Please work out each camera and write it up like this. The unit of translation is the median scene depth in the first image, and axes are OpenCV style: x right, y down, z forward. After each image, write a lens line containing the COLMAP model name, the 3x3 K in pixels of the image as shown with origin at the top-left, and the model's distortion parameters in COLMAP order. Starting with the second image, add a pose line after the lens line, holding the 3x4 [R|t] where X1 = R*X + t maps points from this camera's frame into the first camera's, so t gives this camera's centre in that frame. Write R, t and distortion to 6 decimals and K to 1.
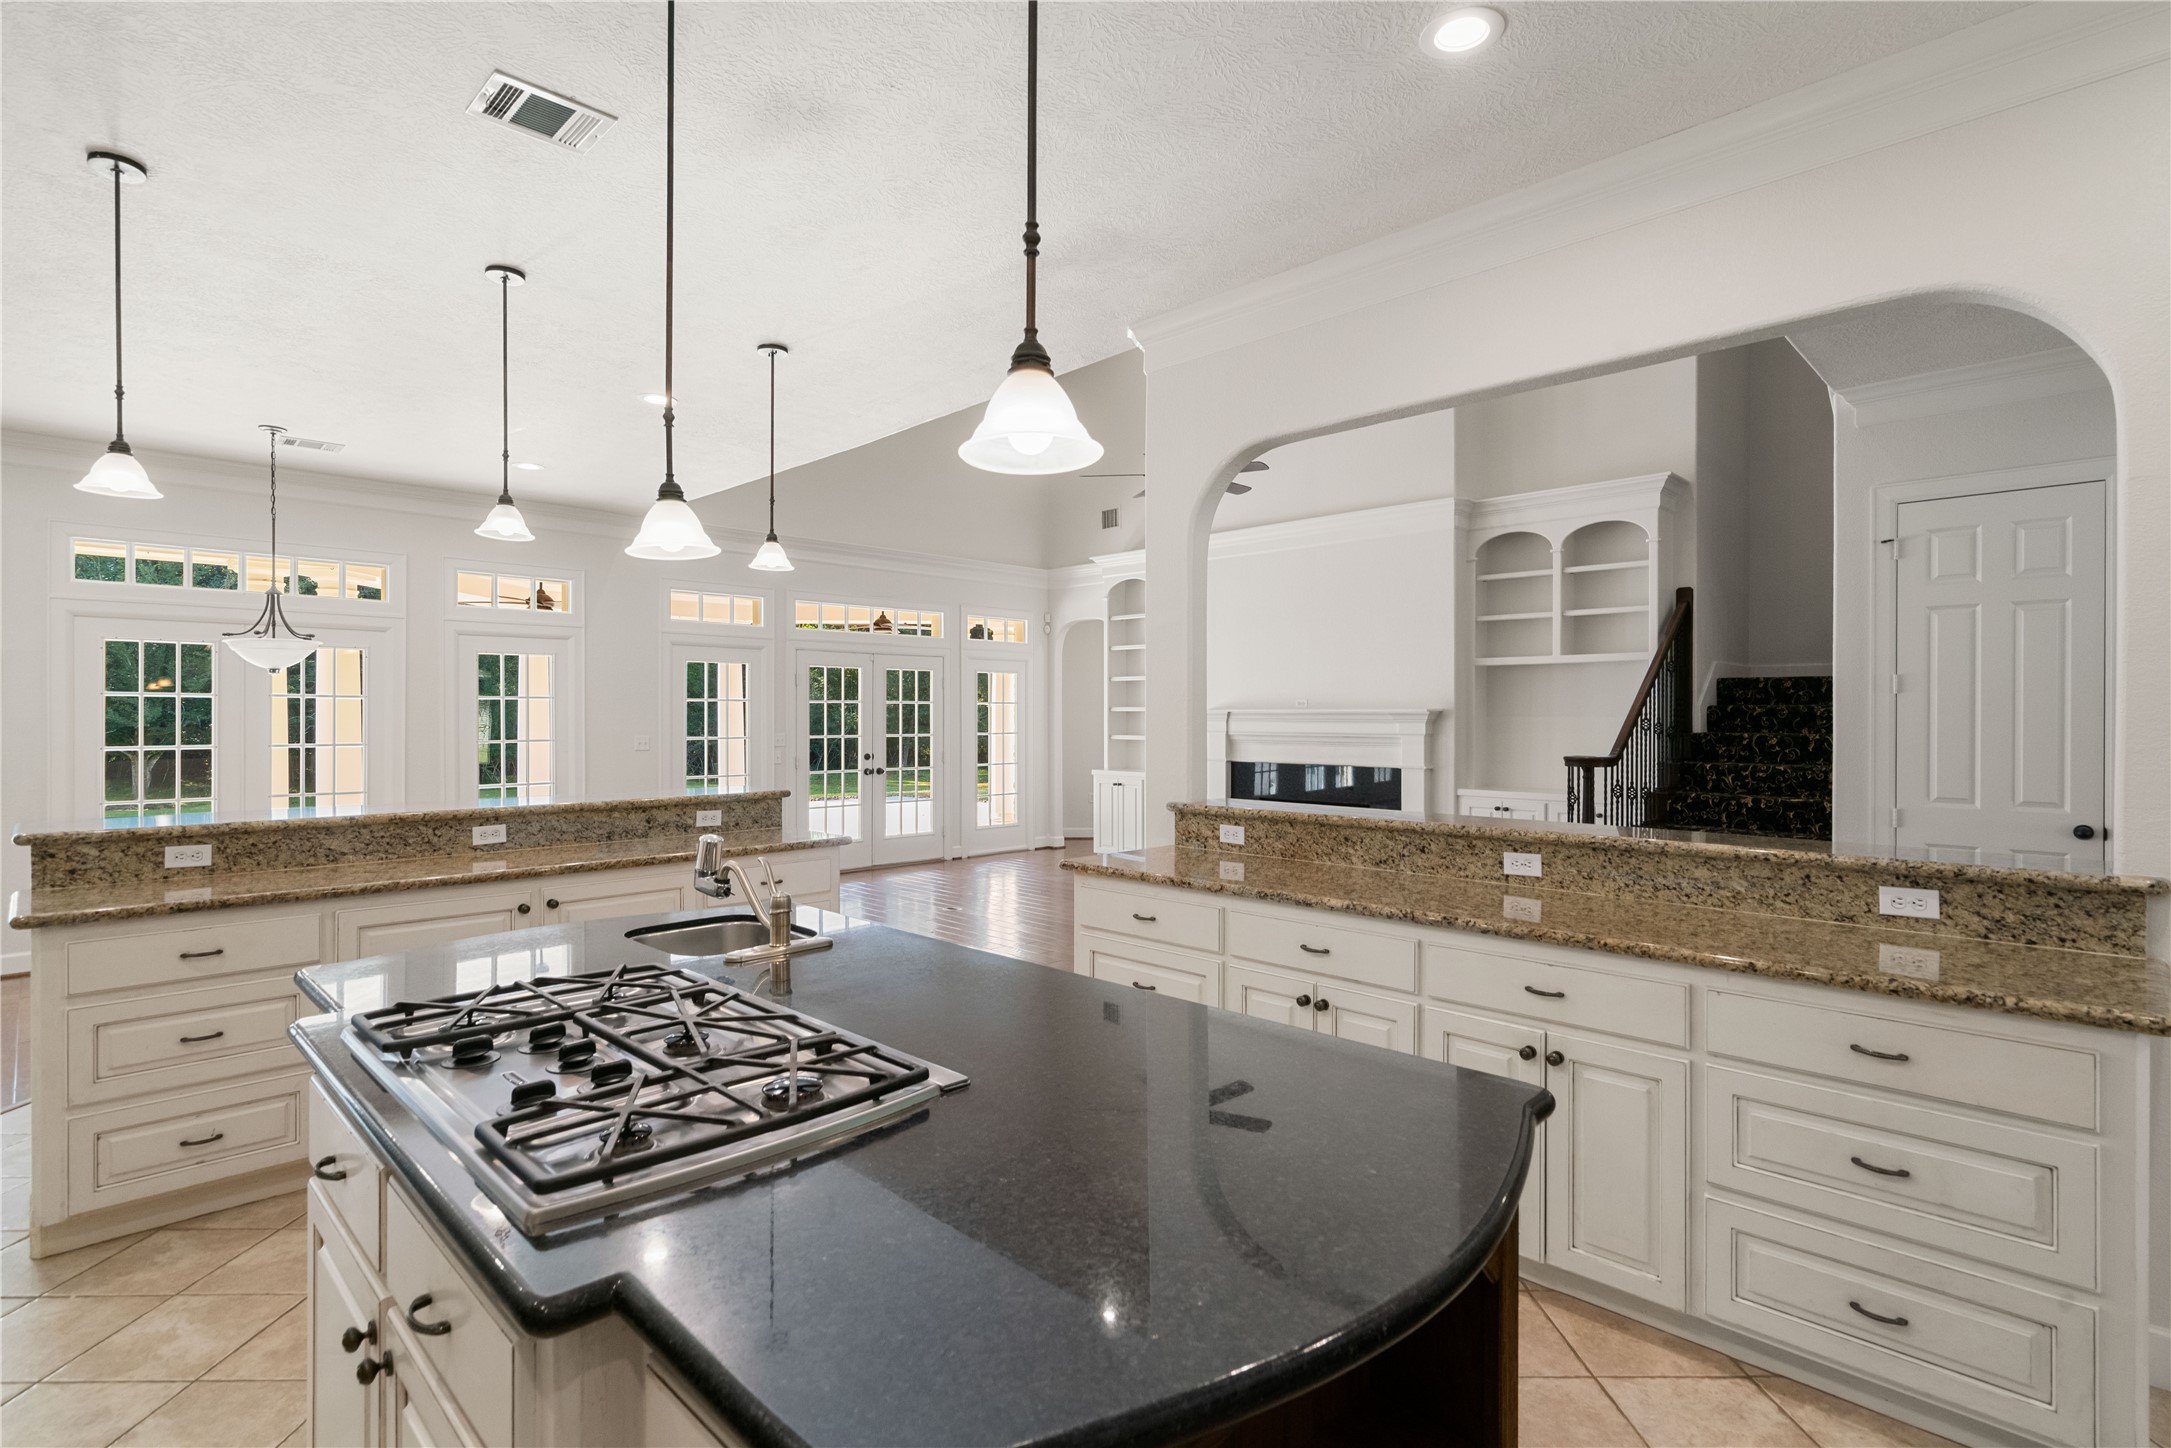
lens RADIAL K [[1047.5, 0, 1092.9], [0, 1047.5, 720.1], [0, 0, 1]] dist [-0.000035, 0.000008]
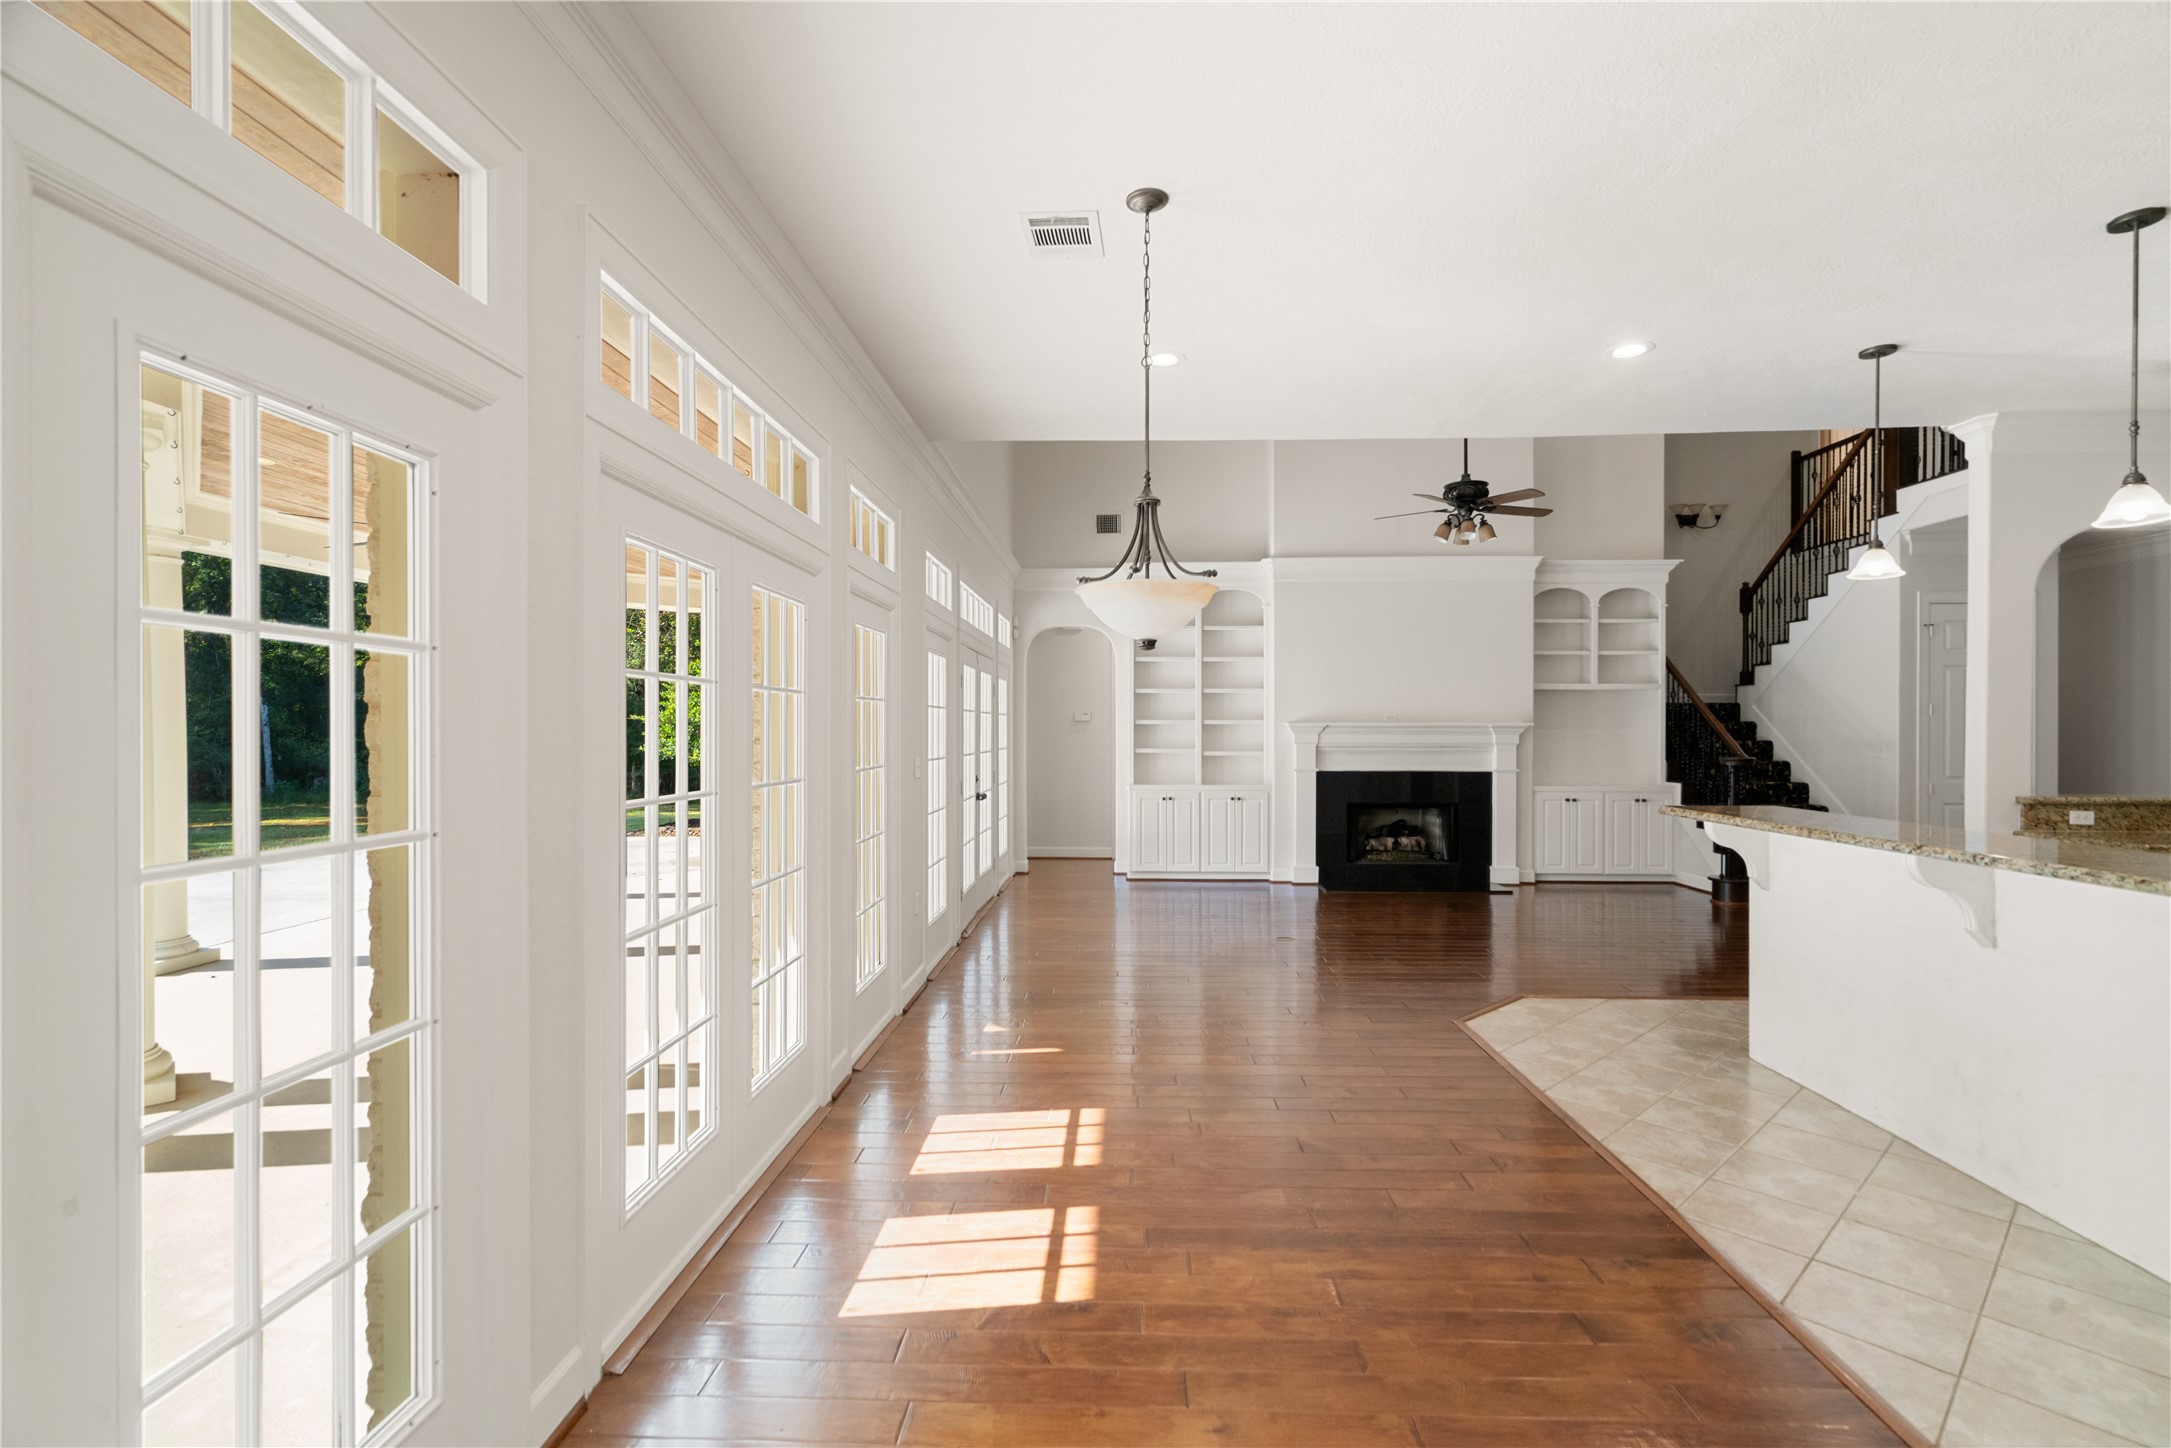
lens RADIAL K [[997.8, 0, 1090.6], [0, 997.8, 731.5], [0, 0, 1]] dist [-0.002875, -0.000175]
pose [[0.743556, -0.002921, 0.668667, -0.862139], [0.001576, 0.999995, 0.002617, -0.004417], [-0.668672, -0.000892, 0.743557, 0.458419]]
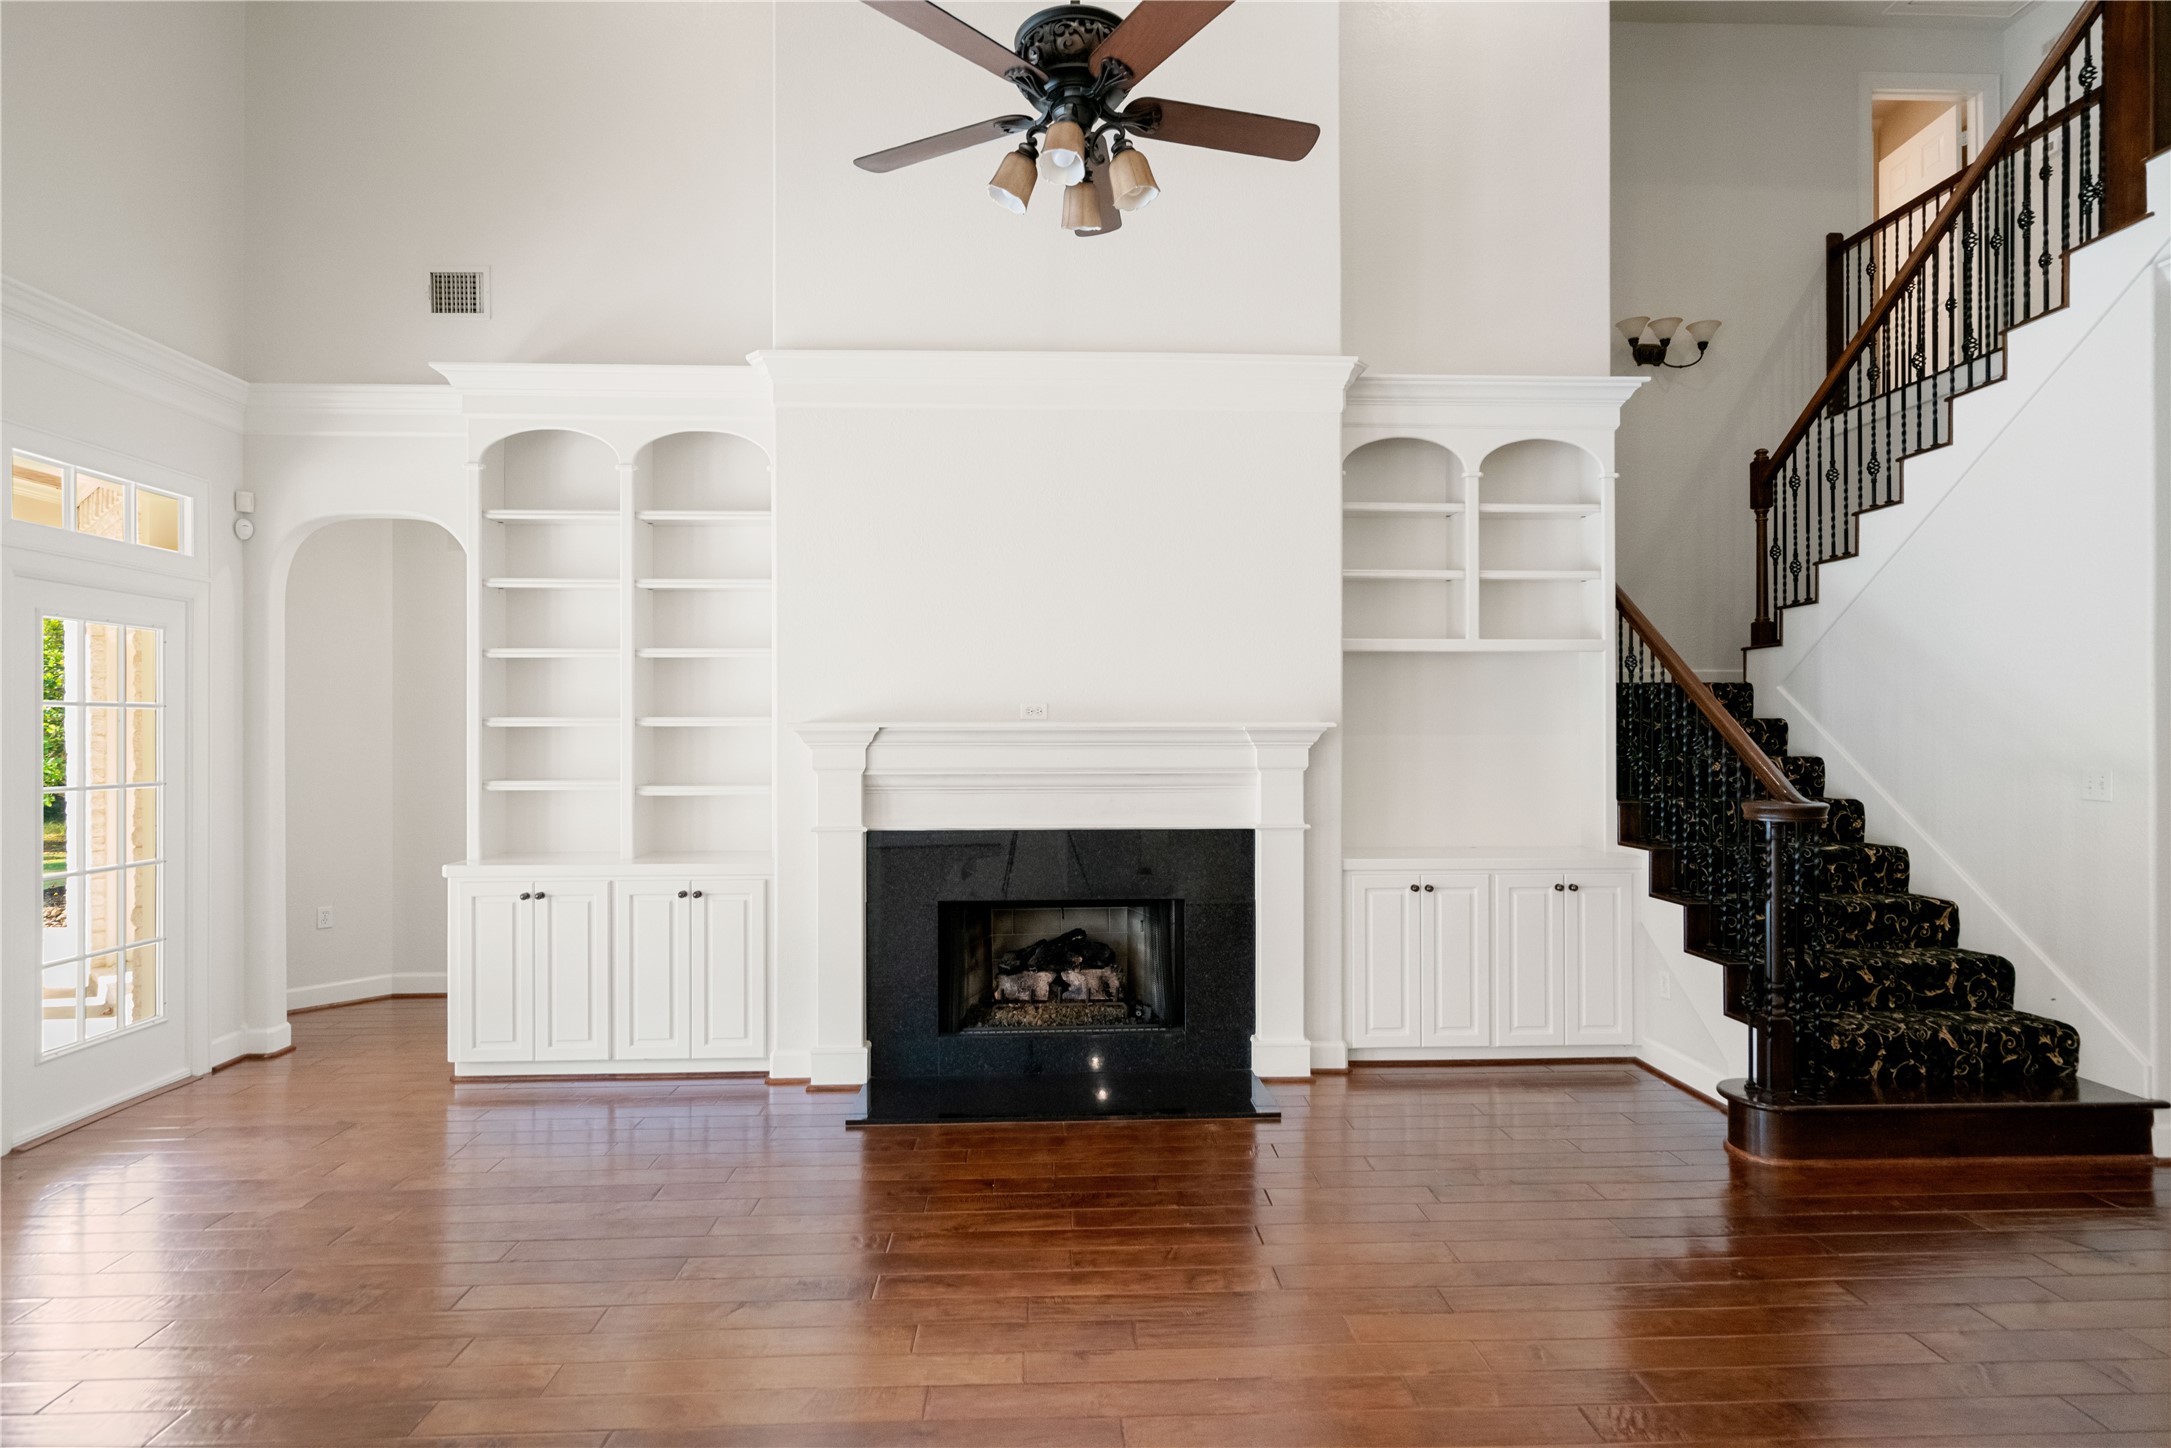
lens RADIAL K [[1113.9, 0, 1082.9], [0, 1113.9, 726.2], [0, 0, 1]] dist [-0.003094, -0.000686]
pose [[0.684613, -0.000556, 0.728907, -0.205170], [0.004454, 0.999984, -0.003420, -0.006984], [-0.728893, 0.005587, 0.684605, 0.678860]]
